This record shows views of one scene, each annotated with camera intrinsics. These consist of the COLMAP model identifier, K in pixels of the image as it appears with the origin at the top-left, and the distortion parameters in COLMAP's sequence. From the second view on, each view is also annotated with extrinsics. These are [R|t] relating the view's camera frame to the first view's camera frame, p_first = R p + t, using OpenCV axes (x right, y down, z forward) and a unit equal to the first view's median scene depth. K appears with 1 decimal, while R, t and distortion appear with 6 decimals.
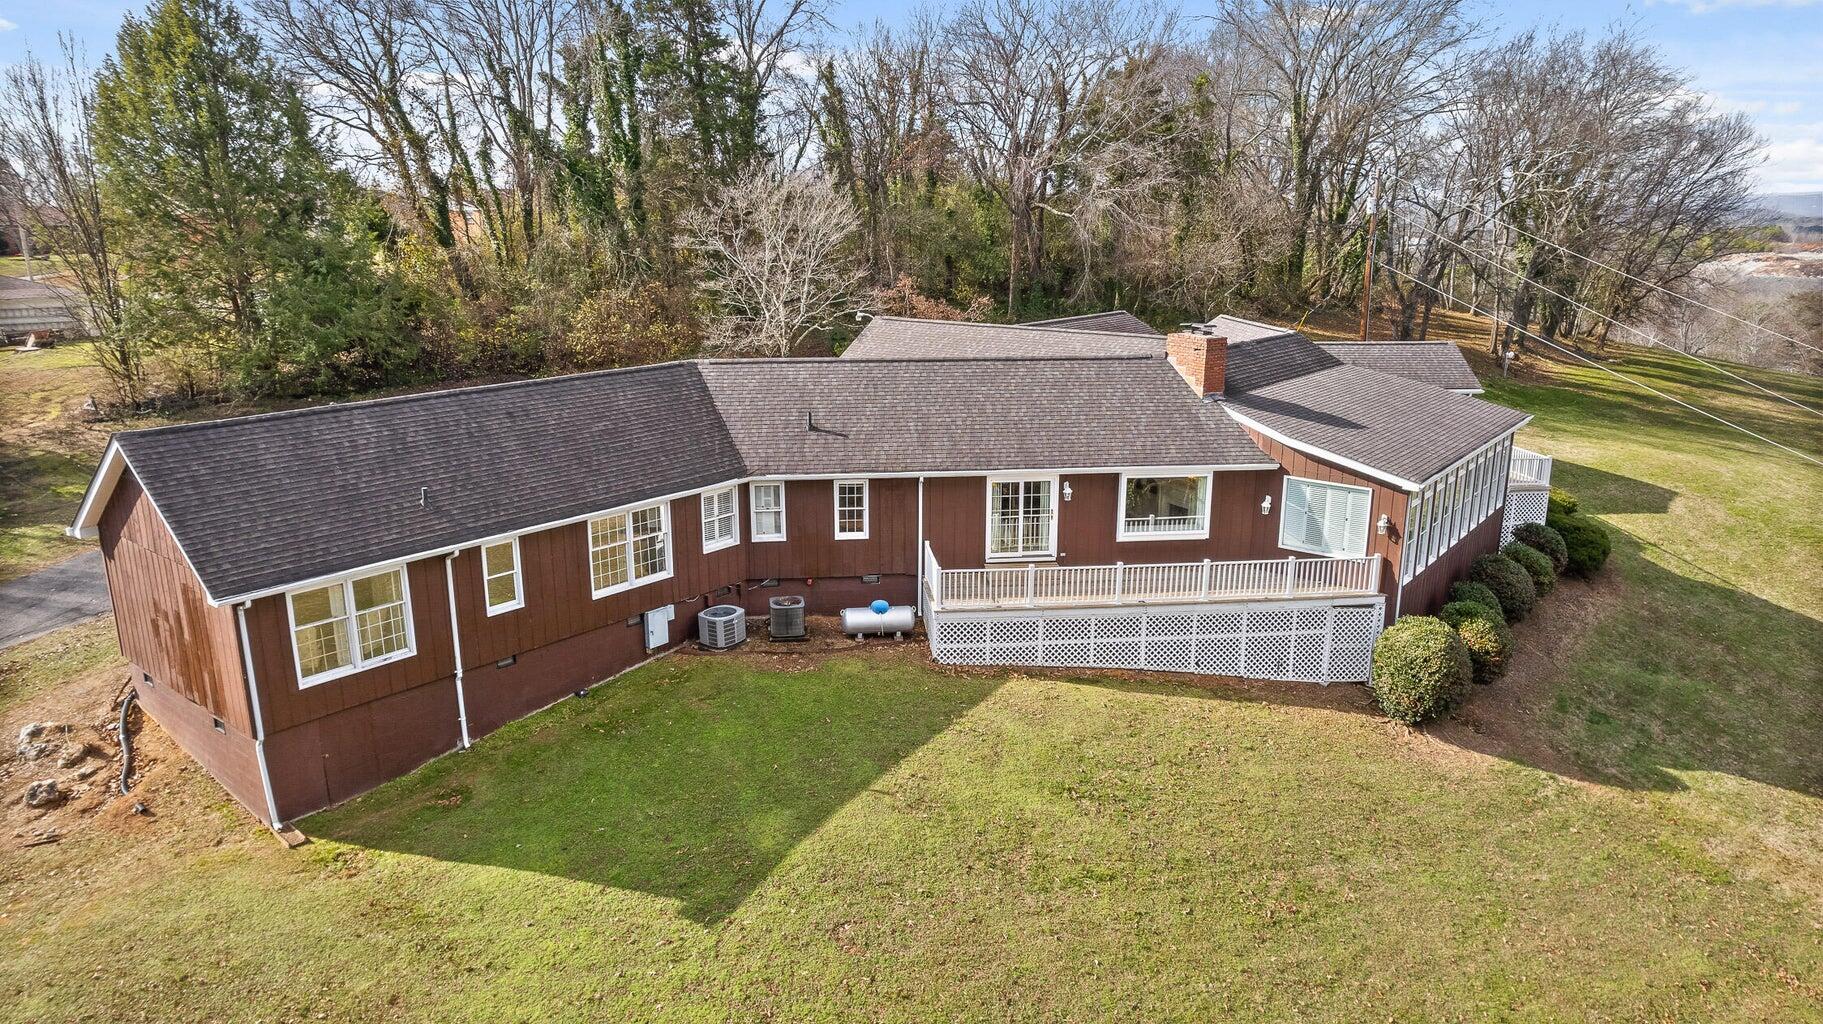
lens RADIAL K [[1172.0, 0, 913.3], [0, 1172.0, 531.8], [0, 0, 1]] dist [-0.082466, 0.073453]
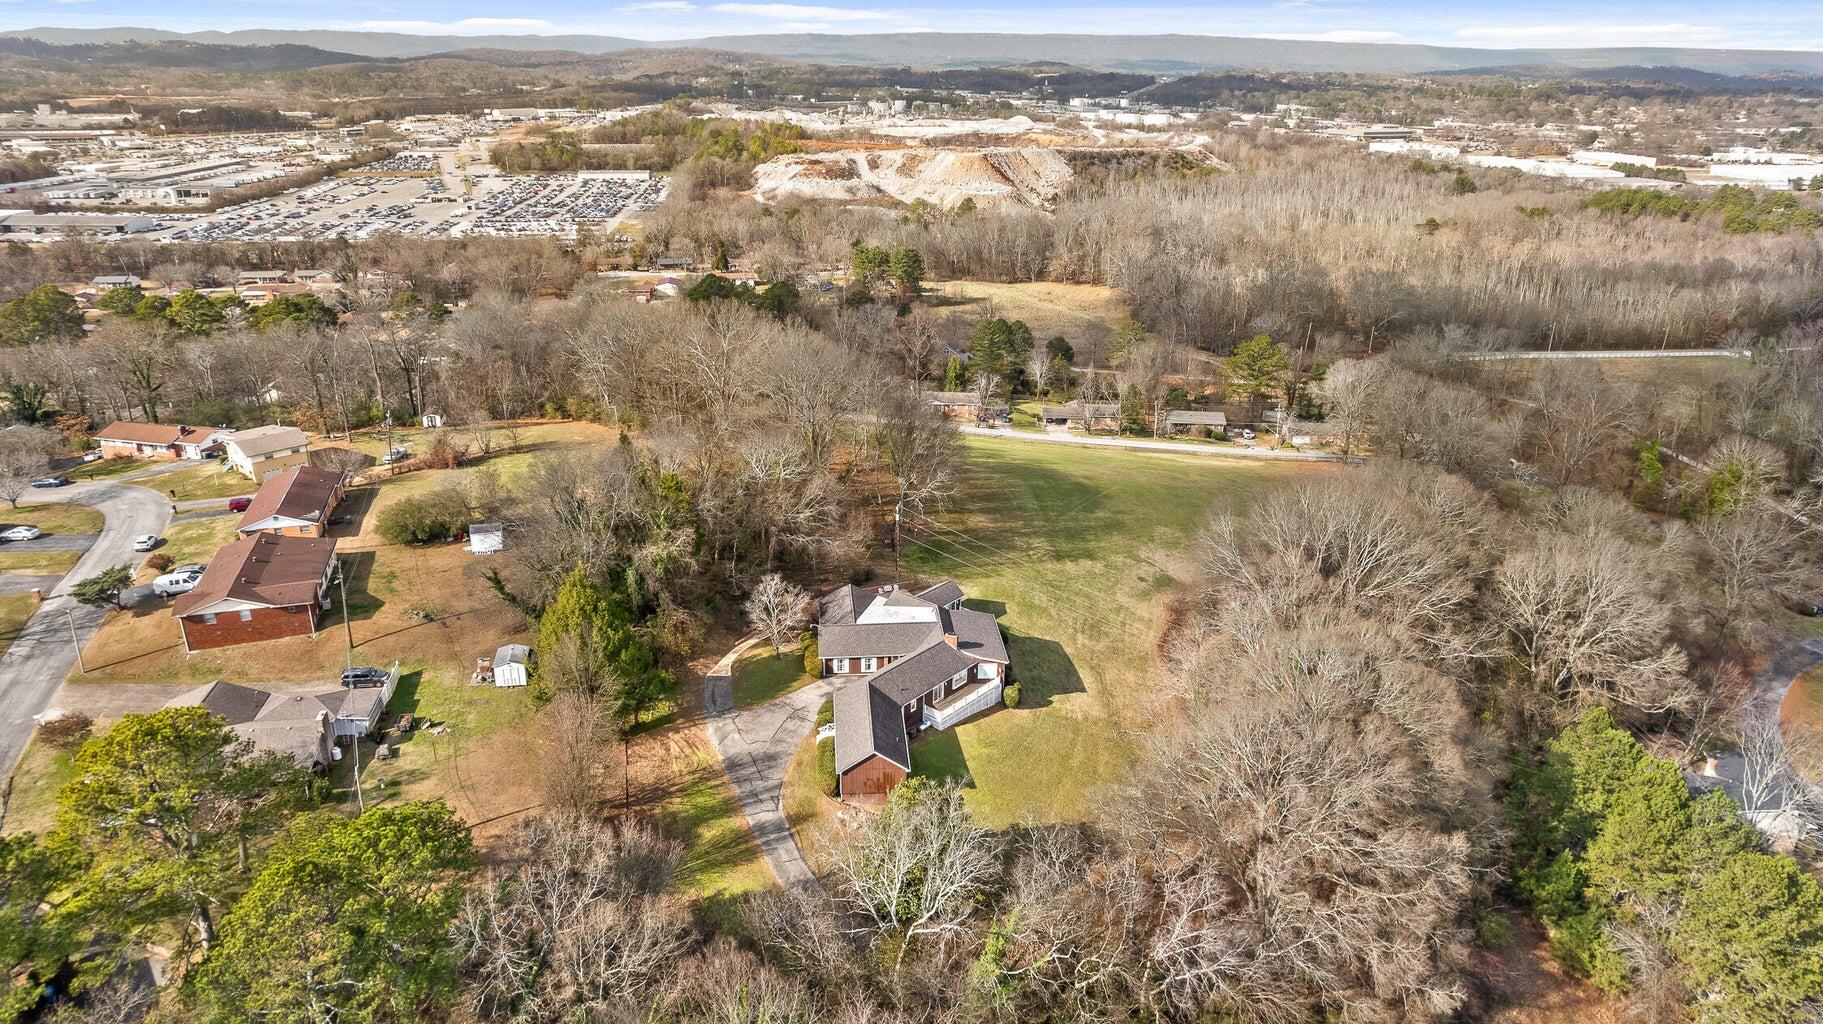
lens RADIAL K [[1172.0, 0, 913.3], [0, 1172.0, 531.8], [0, 0, 1]] dist [-0.082466, 0.073453]
pose [[0.729384, -0.250360, 0.636647, -2.897497], [0.164937, 0.967531, 0.191518, -1.604839], [-0.663924, -0.034683, 0.746995, -2.443948]]
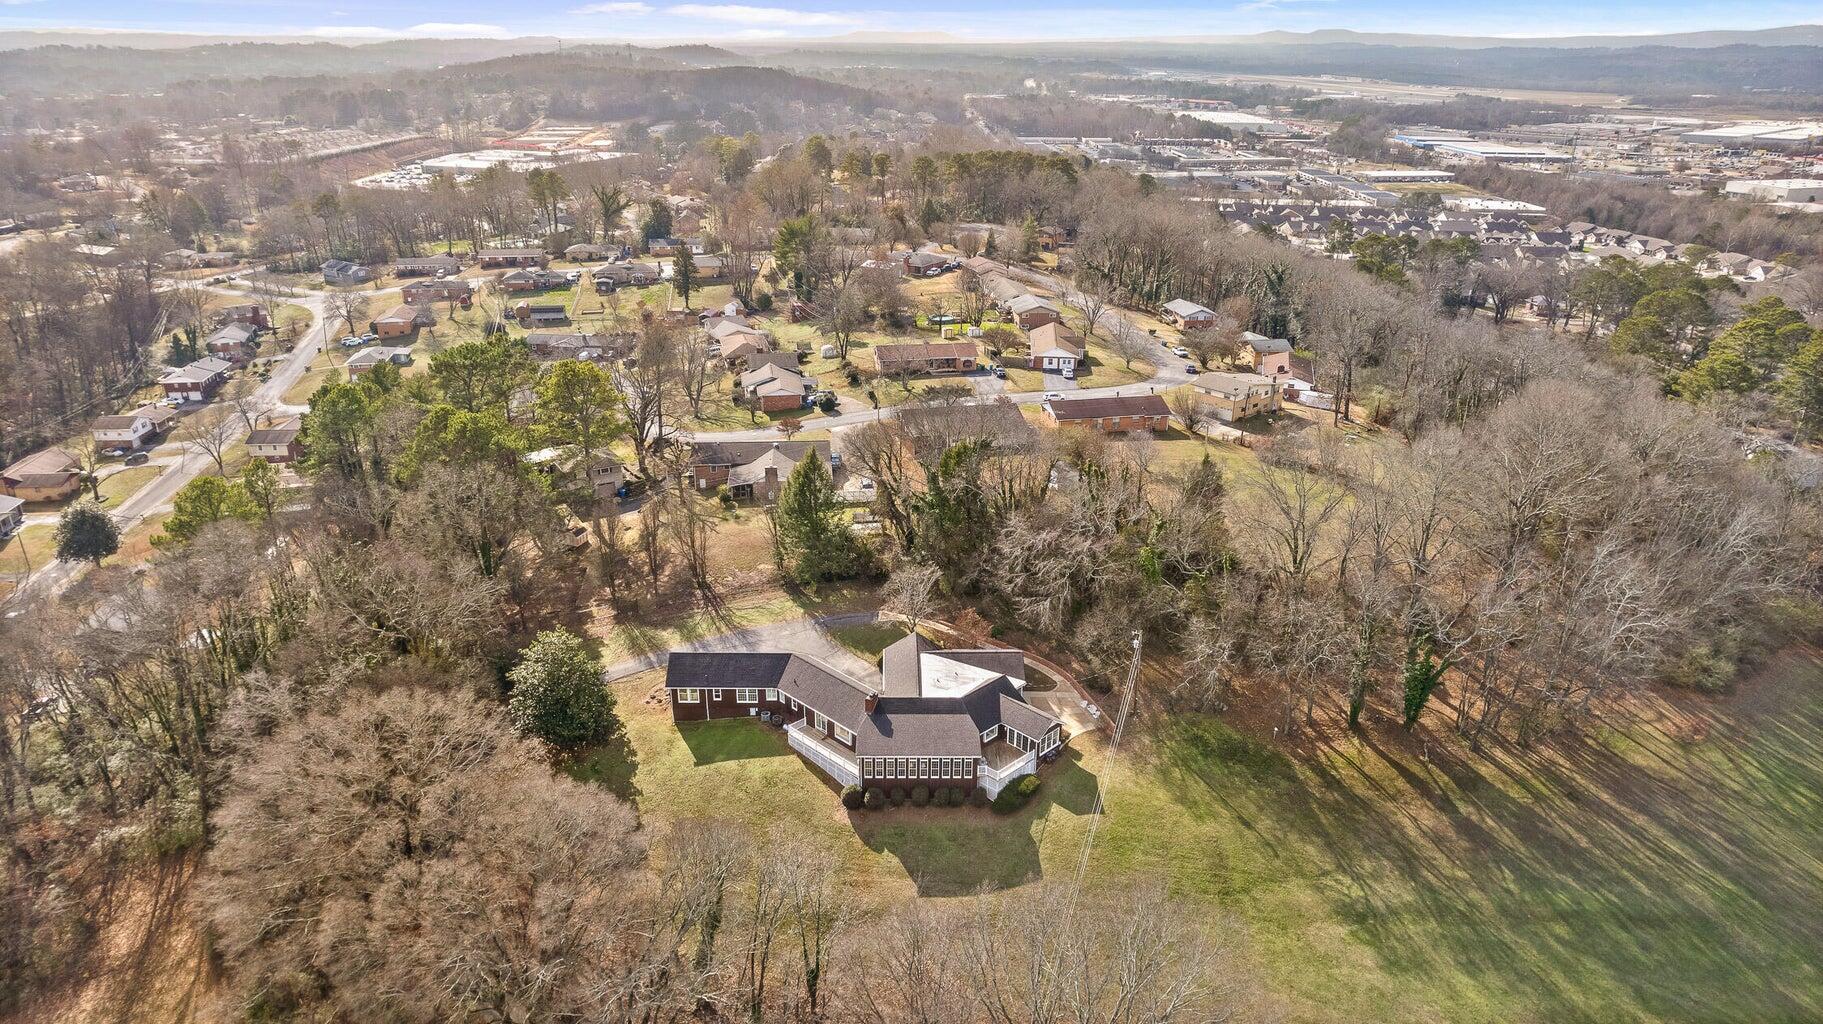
lens RADIAL K [[1172.0, 0, 913.3], [0, 1172.0, 531.8], [0, 0, 1]] dist [-0.082466, 0.073453]
pose [[0.627952, 0.308665, -0.714424, 3.349234], [-0.210952, 0.951127, 0.225513, -1.817965], [0.749116, 0.009098, 0.662376, -1.661190]]
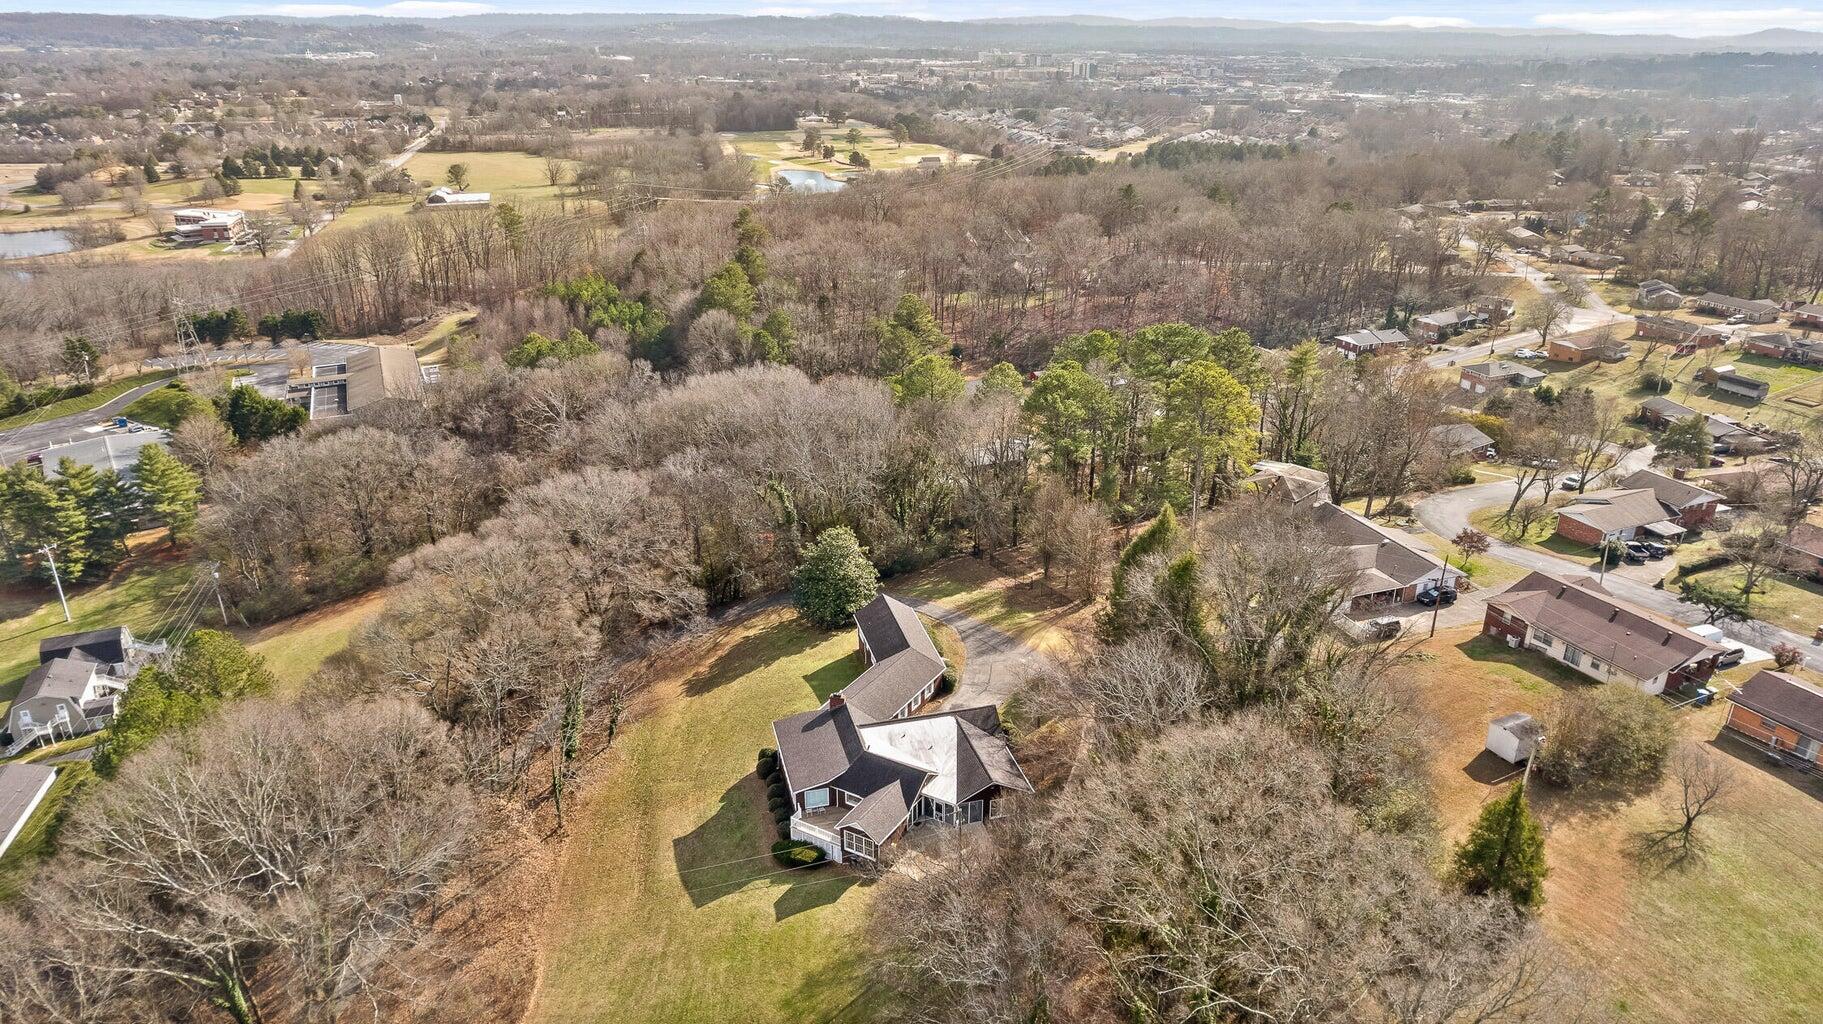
lens RADIAL K [[1172.0, 0, 913.3], [0, 1172.0, 531.8], [0, 0, 1]] dist [-0.082466, 0.073453]
pose [[-0.600673, 0.316991, -0.733968, 3.121533], [-0.209591, 0.823497, 0.527185, -3.063454], [0.771533, 0.470499, -0.428214, 2.958938]]
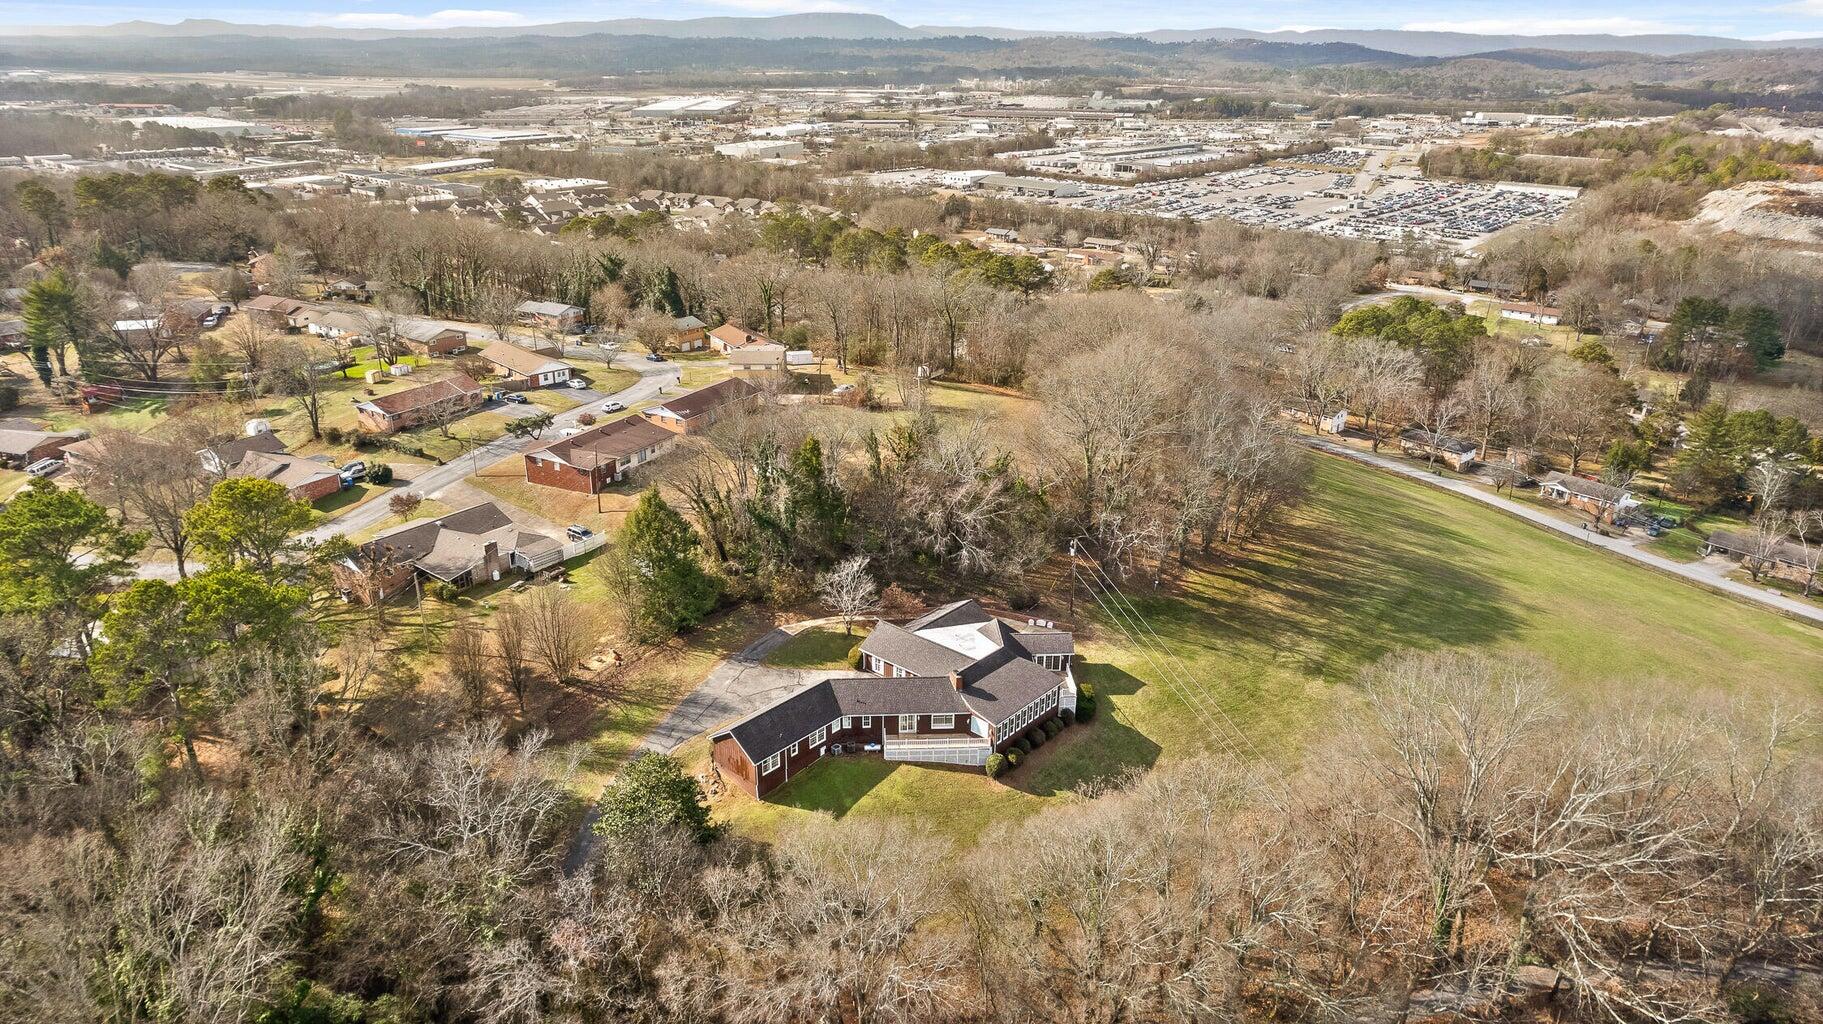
lens RADIAL K [[1172.0, 0, 913.3], [0, 1172.0, 531.8], [0, 0, 1]] dist [-0.082466, 0.073453]
pose [[0.998636, 0.028978, -0.043442, 0.297560], [-0.022831, 0.990466, 0.135853, -1.362593], [0.046965, -0.134676, 0.989776, -3.290377]]
